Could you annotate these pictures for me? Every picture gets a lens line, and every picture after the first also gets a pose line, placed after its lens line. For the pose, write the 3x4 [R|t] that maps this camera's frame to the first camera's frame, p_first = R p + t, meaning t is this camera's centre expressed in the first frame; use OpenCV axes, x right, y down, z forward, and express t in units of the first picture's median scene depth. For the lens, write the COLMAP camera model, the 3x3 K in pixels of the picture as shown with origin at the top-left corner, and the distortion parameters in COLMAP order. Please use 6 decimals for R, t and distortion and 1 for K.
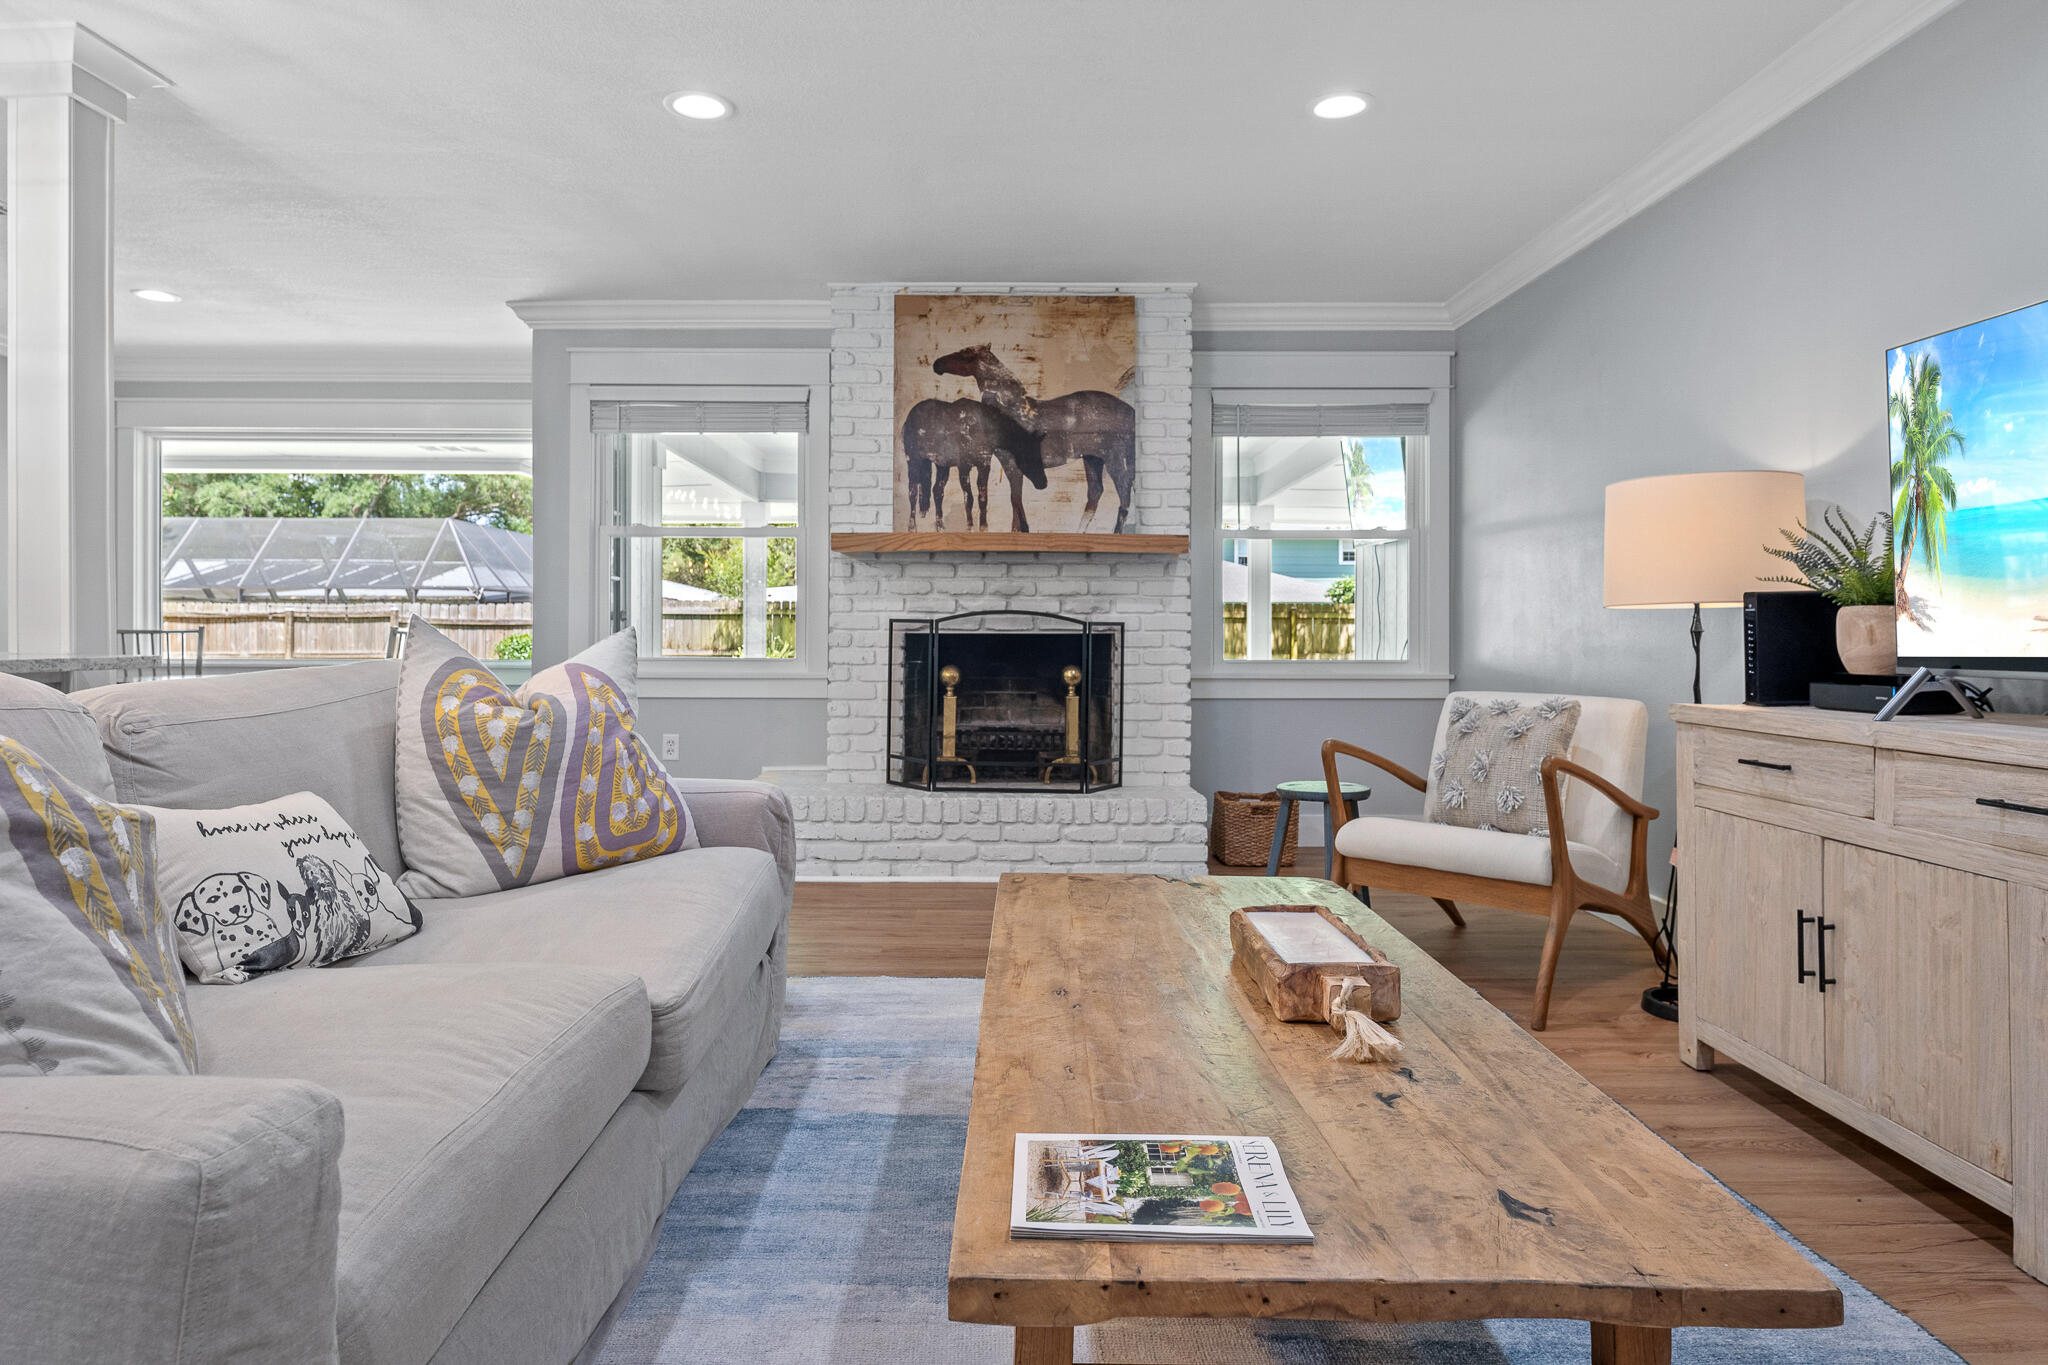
lens RADIAL K [[1268.3, 0, 994.6], [0, 1268.3, 636.4], [0, 0, 1]] dist [-0.004154, -0.002738]
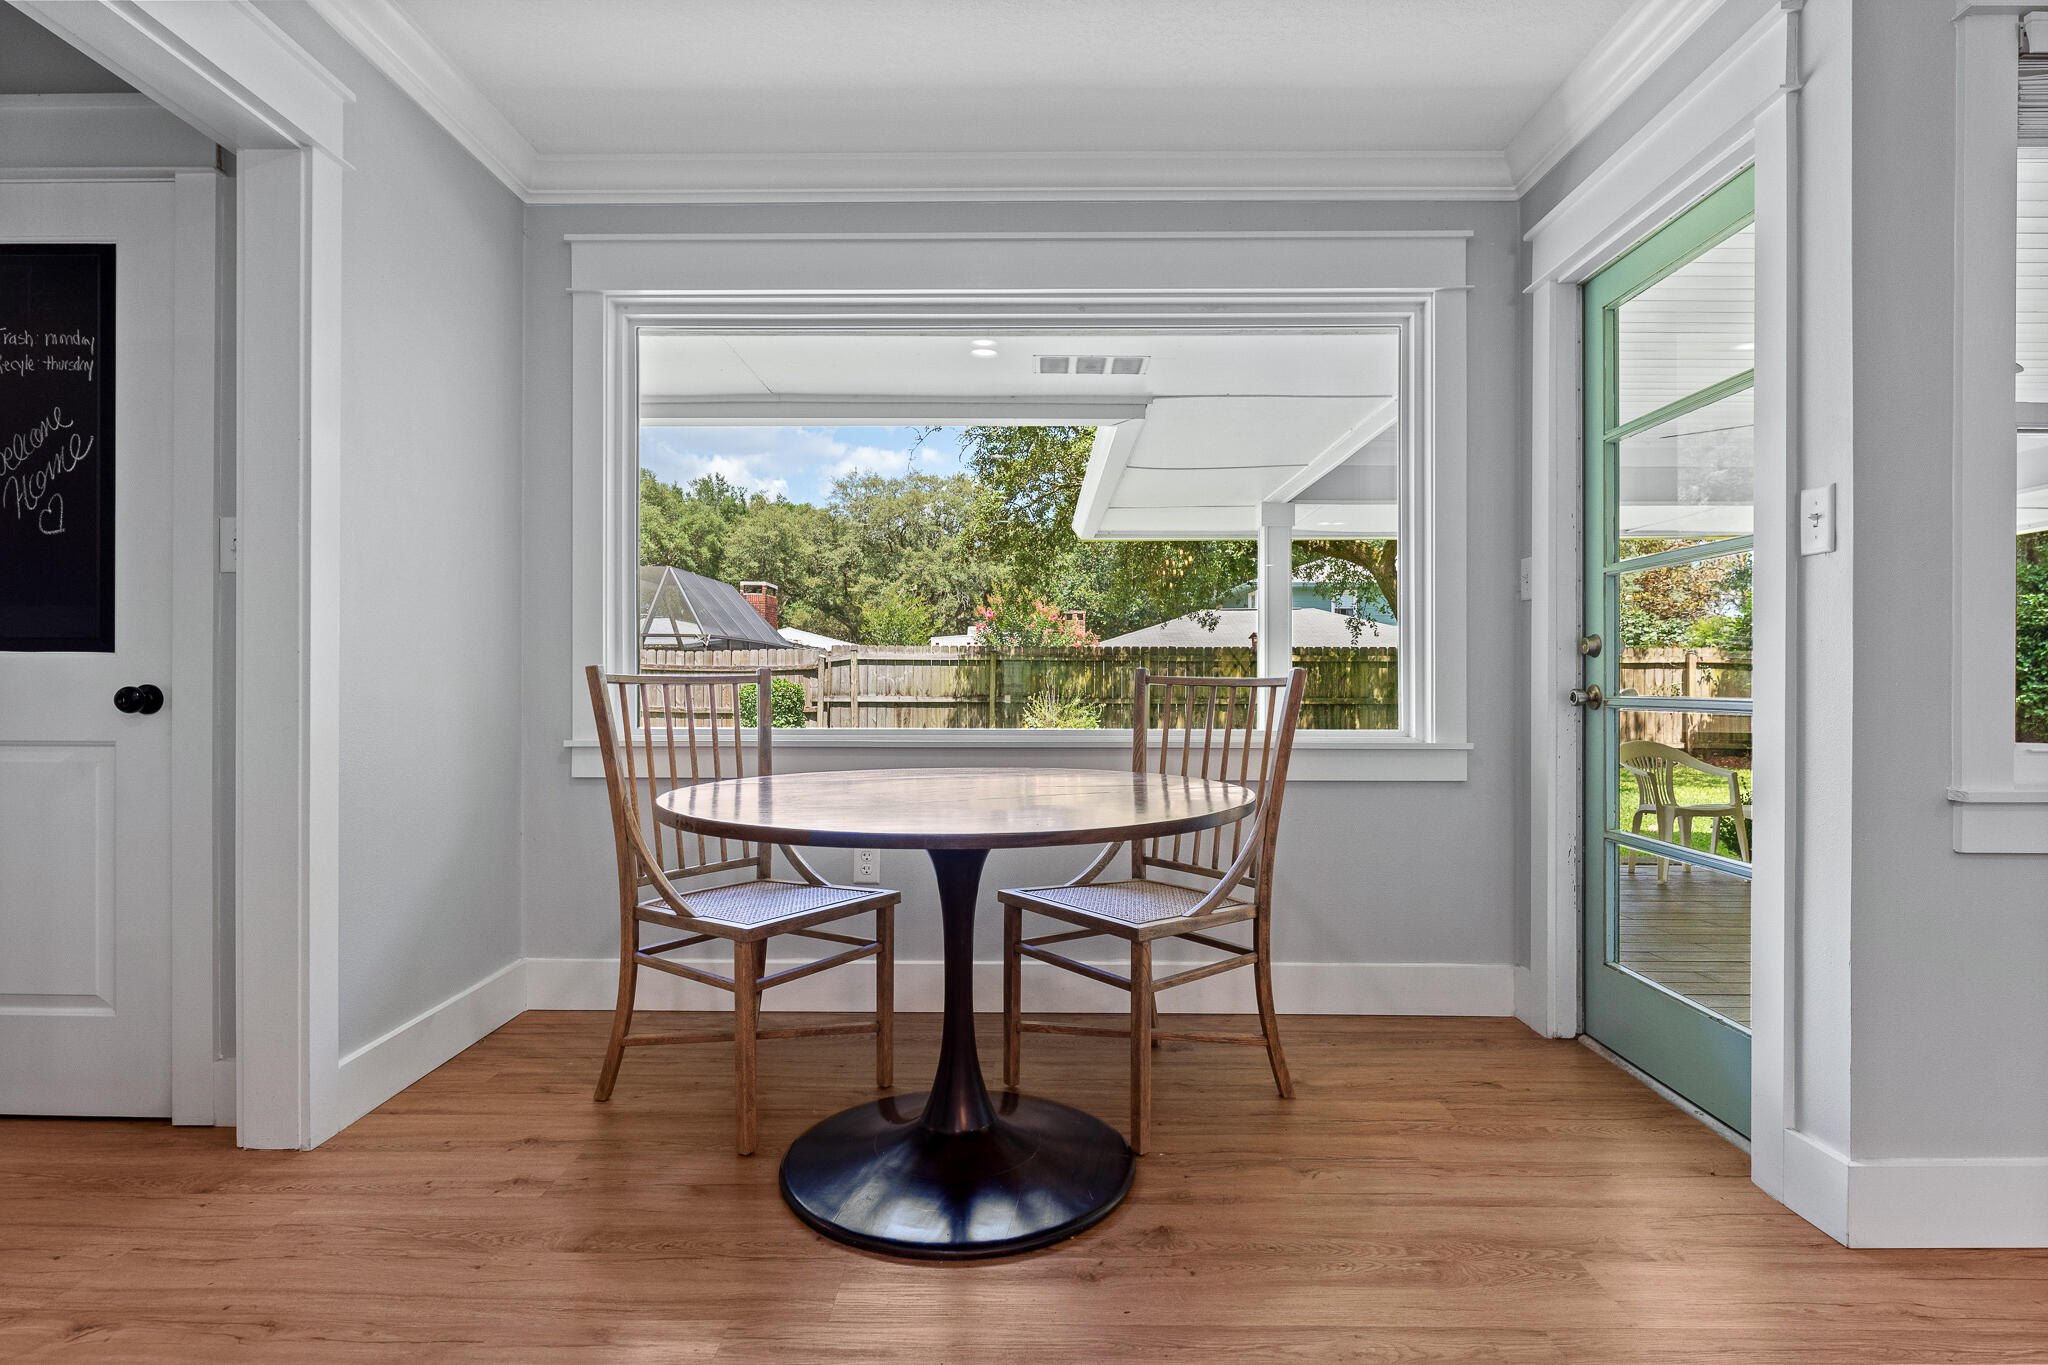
lens RADIAL K [[1067.2, 0, 1002.3], [0, 1067.2, 677.9], [0, 0, 1]] dist [-0.001877, -0.005857]
pose [[0.999615, -0.001995, -0.027680, -0.658899], [0.001895, 0.999992, -0.003636, -0.003043], [0.027687, 0.003582, 0.999610, 0.730408]]
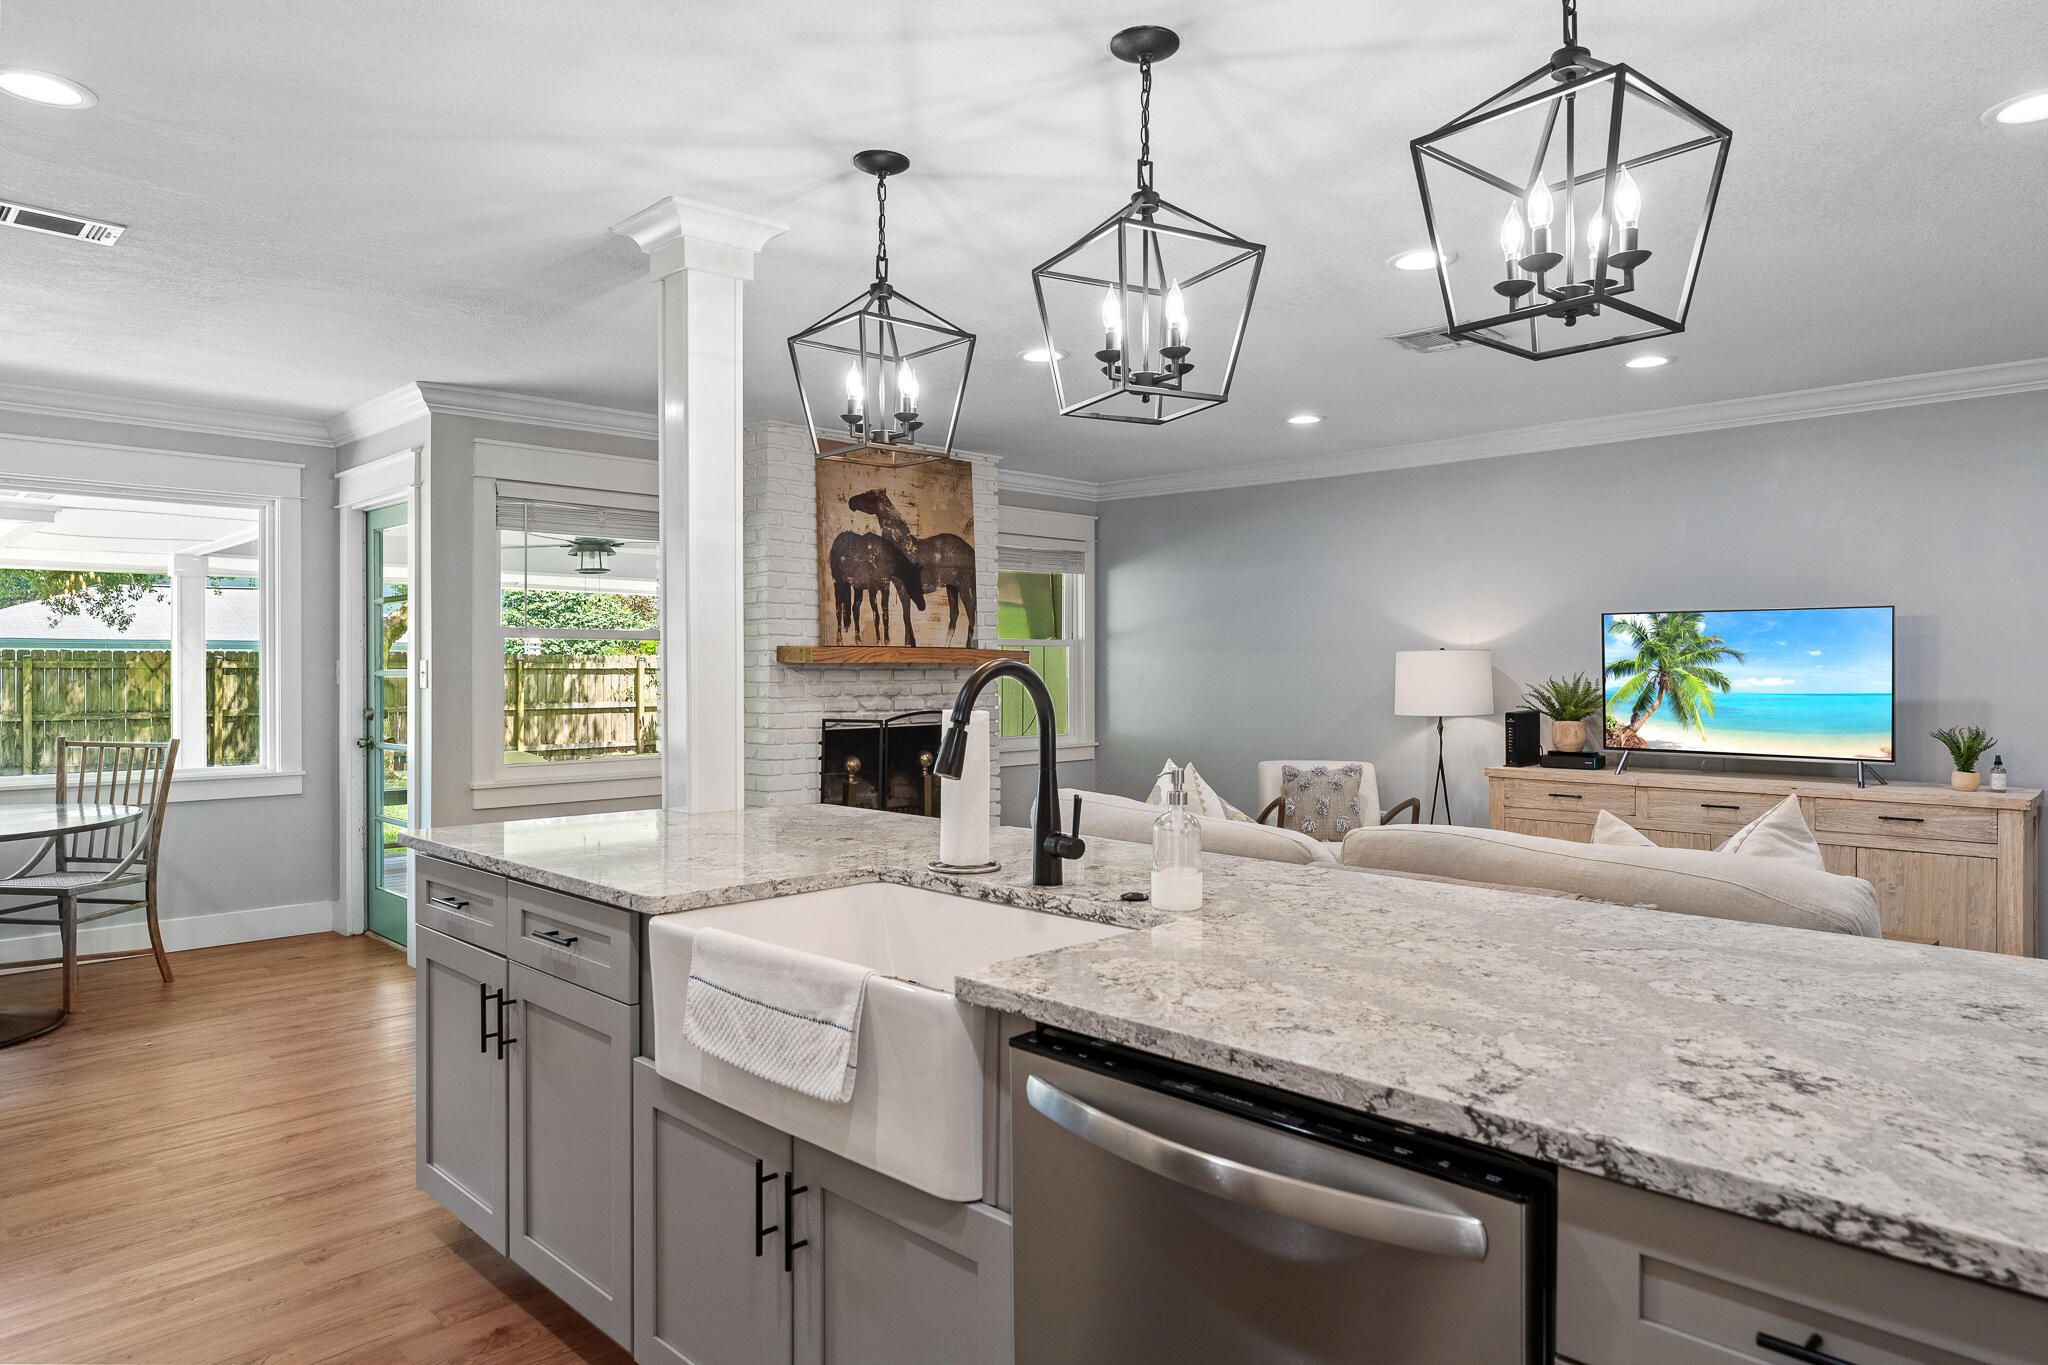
lens RADIAL K [[1268.3, 0, 1026.9], [0, 1268.3, 669.0], [0, 0, 1]] dist [-0.004154, -0.002738]
pose [[0.706878, -0.003750, 0.707326, -0.767721], [0.003696, 0.999992, 0.001608, -0.060322], [-0.707326, 0.001478, 0.706886, 0.047995]]
